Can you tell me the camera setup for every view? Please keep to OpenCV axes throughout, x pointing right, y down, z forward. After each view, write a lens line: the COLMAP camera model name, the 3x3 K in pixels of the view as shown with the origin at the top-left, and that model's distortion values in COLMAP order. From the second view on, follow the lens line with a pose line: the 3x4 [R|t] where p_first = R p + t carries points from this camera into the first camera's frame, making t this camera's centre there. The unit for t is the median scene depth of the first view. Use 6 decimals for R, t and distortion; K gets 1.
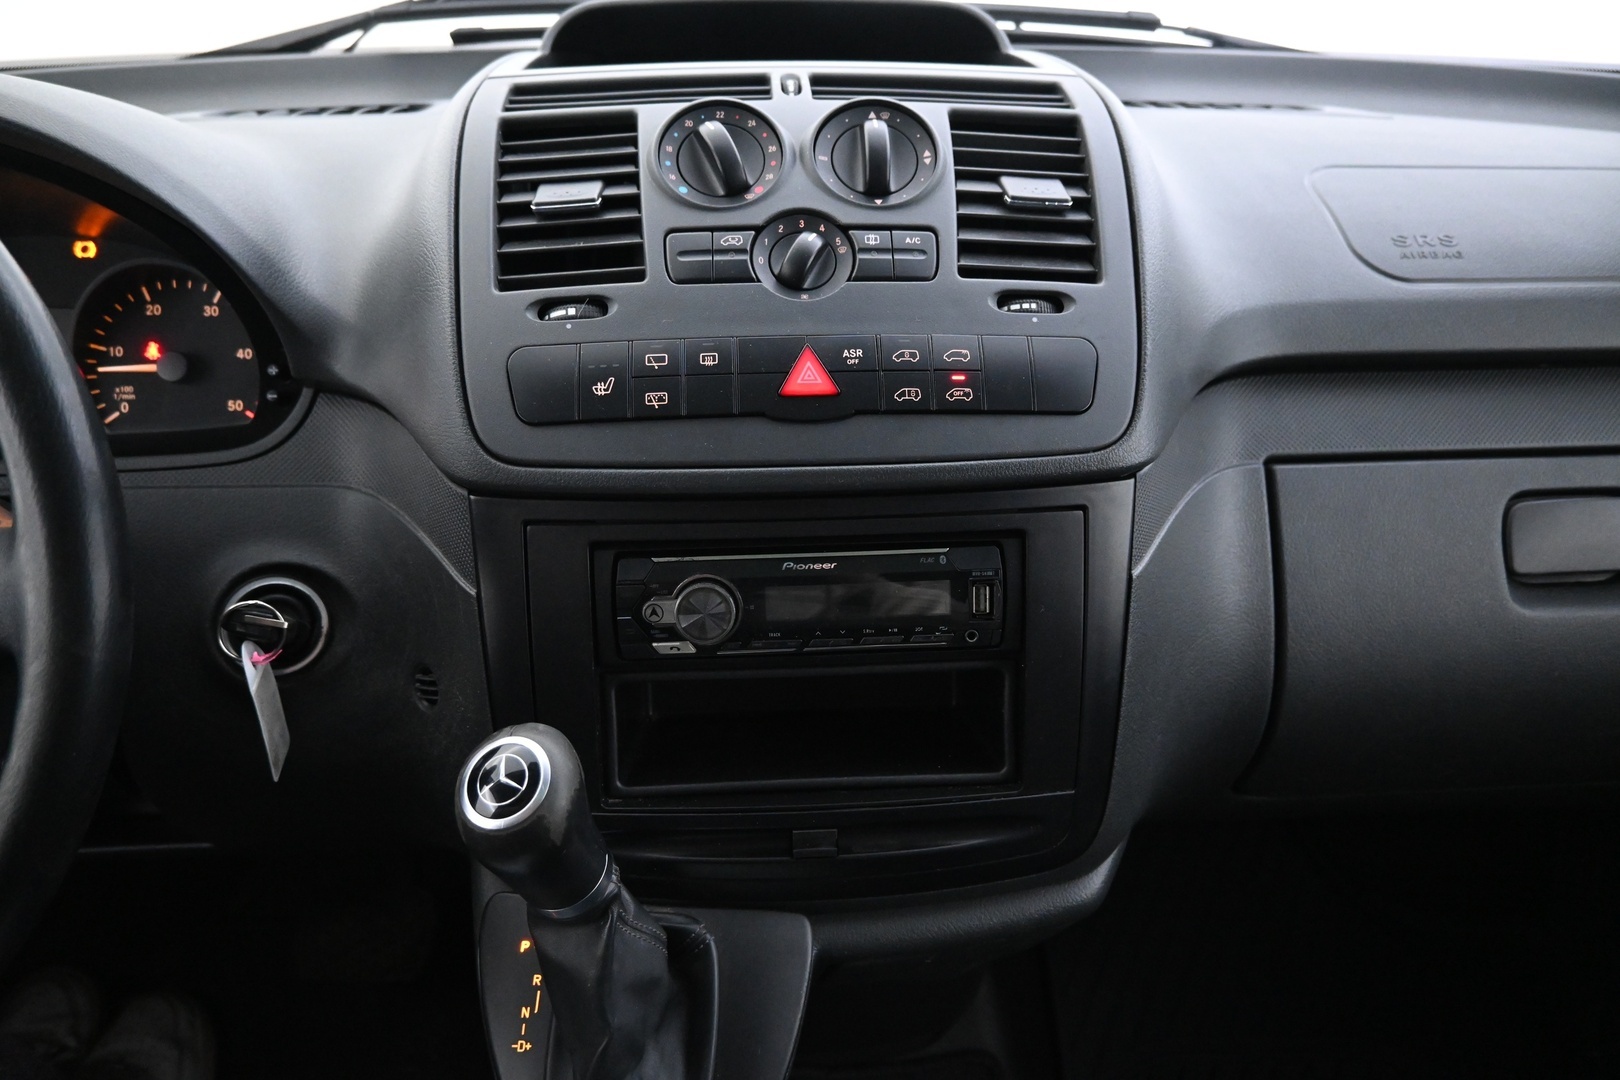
lens RADIAL K [[1099.3, 0, 810.0], [0, 1099.3, 540.0], [0, 0, 1]] dist [-0.005977, -0.000426]
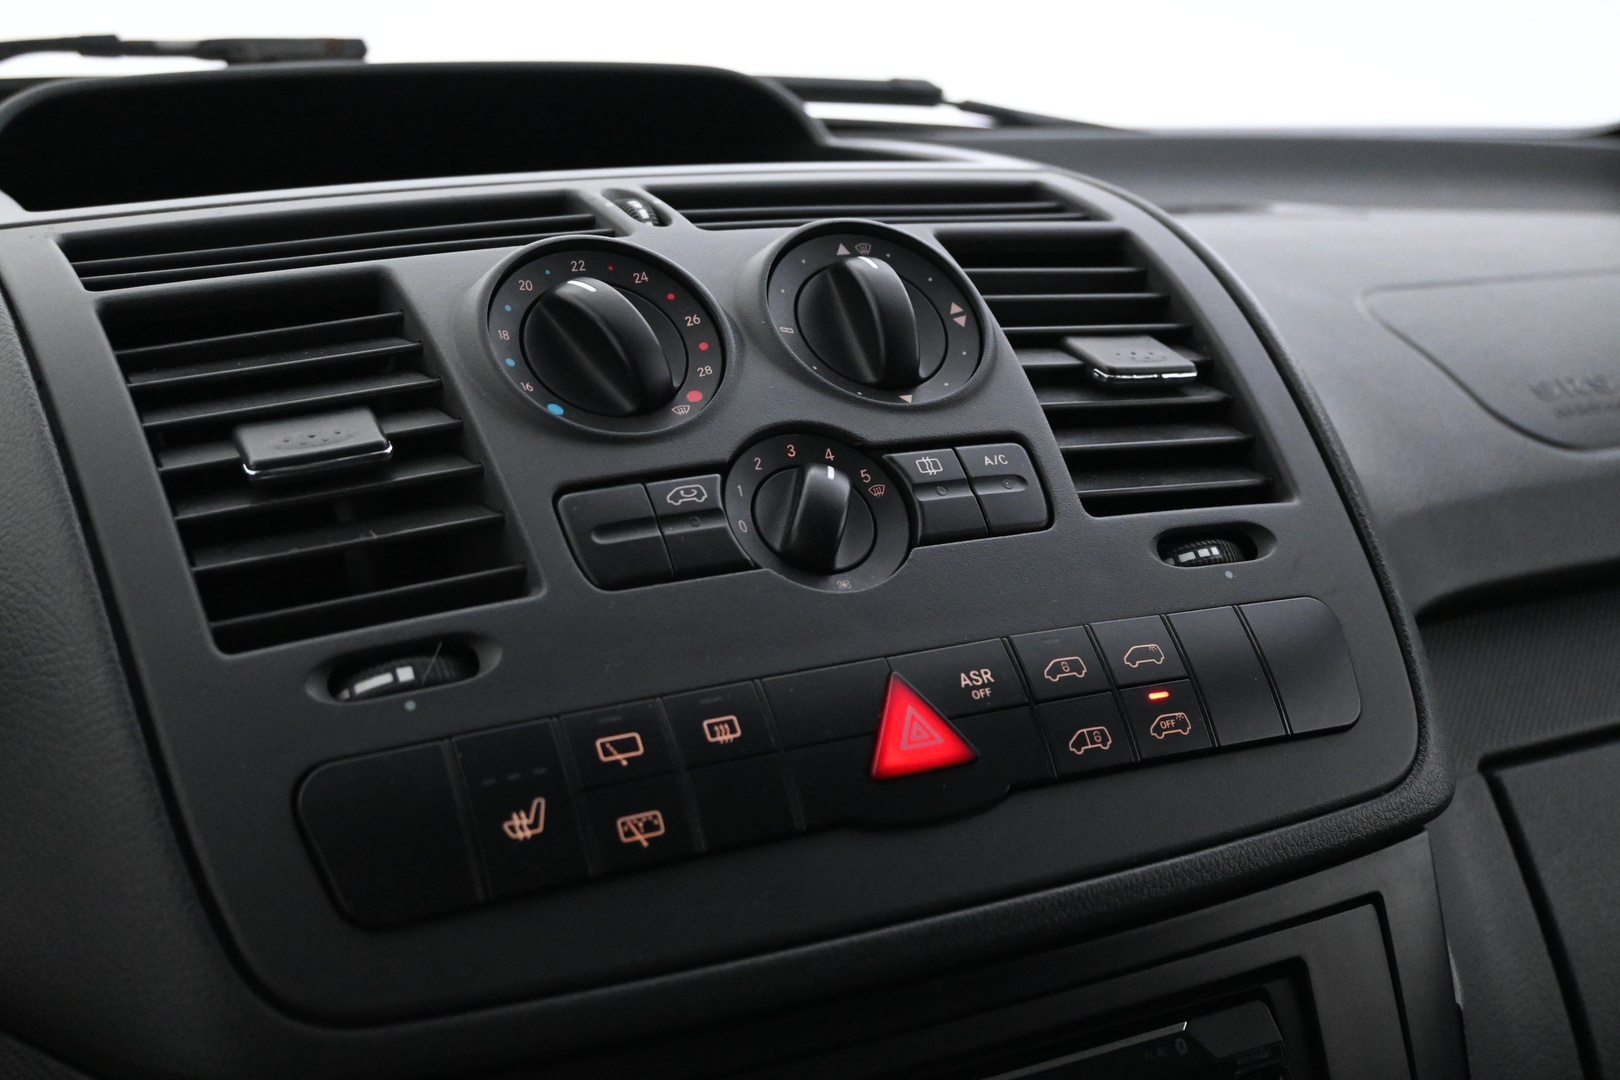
lens RADIAL K [[1994.8, 0, 810.0], [0, 1994.8, 540.0], [0, 0, 1]] dist [0.011879, 0.004091]
pose [[0.923085, -0.112277, 0.367842, -0.357974], [0.193968, 0.961798, -0.193185, -0.063417], [-0.332100, 0.249676, 0.909600, 0.148325]]
